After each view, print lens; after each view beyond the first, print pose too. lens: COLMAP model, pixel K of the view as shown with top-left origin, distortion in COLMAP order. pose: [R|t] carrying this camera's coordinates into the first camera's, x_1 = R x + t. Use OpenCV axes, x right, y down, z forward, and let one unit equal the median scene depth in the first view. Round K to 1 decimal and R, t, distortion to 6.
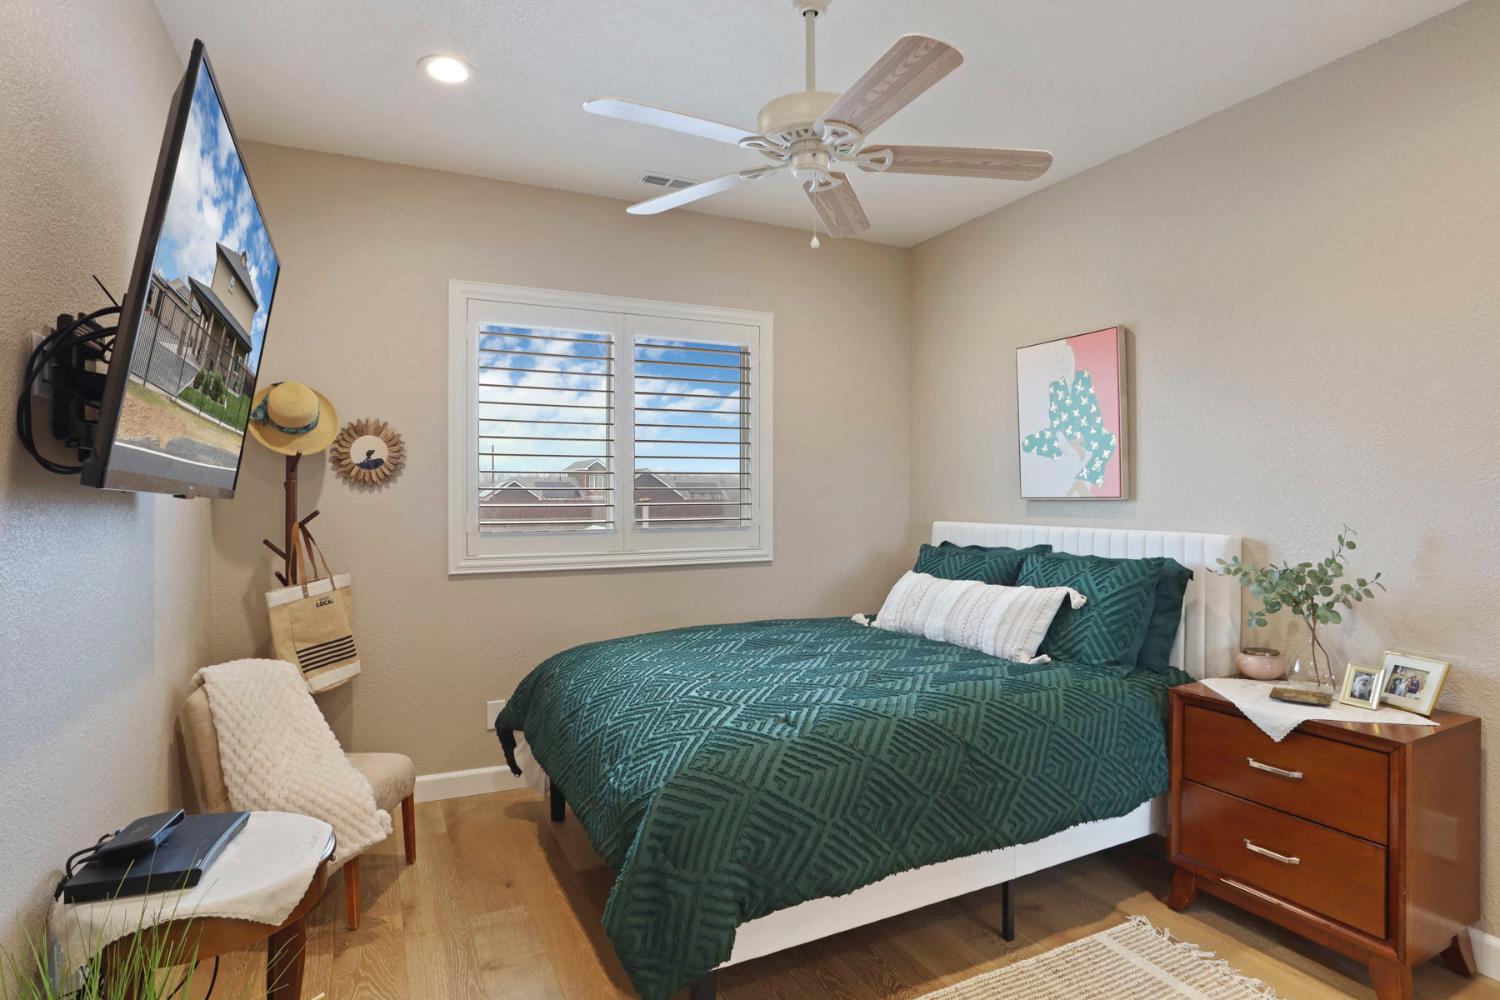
lens RADIAL K [[807.2, 0, 750.0], [0, 807.2, 500.0], [0, 0, 1]] dist [-0.085065, 0.051929]
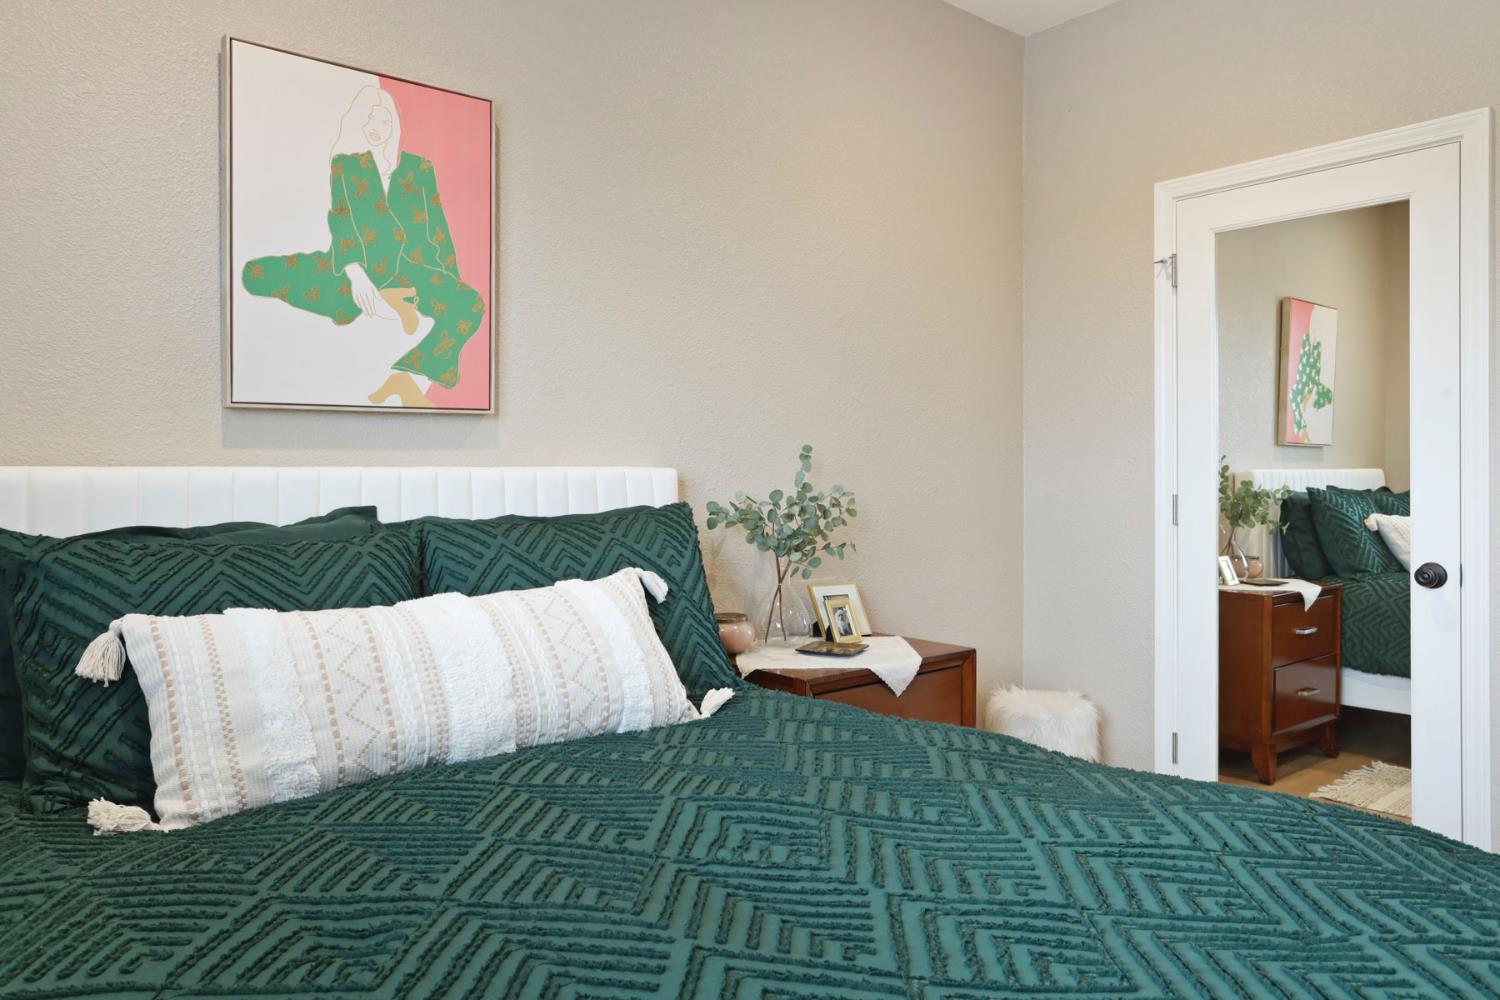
lens RADIAL K [[1067.4, 0, 744.1], [0, 1067.4, 480.4], [0, 0, 1]] dist [-0.030117, 0.003895]
pose [[-0.288115, 0.000494, 0.957596, -0.282959], [0.003908, 0.999992, 0.000660, 0.042873], [-0.957588, 0.003932, -0.288115, 1.007150]]
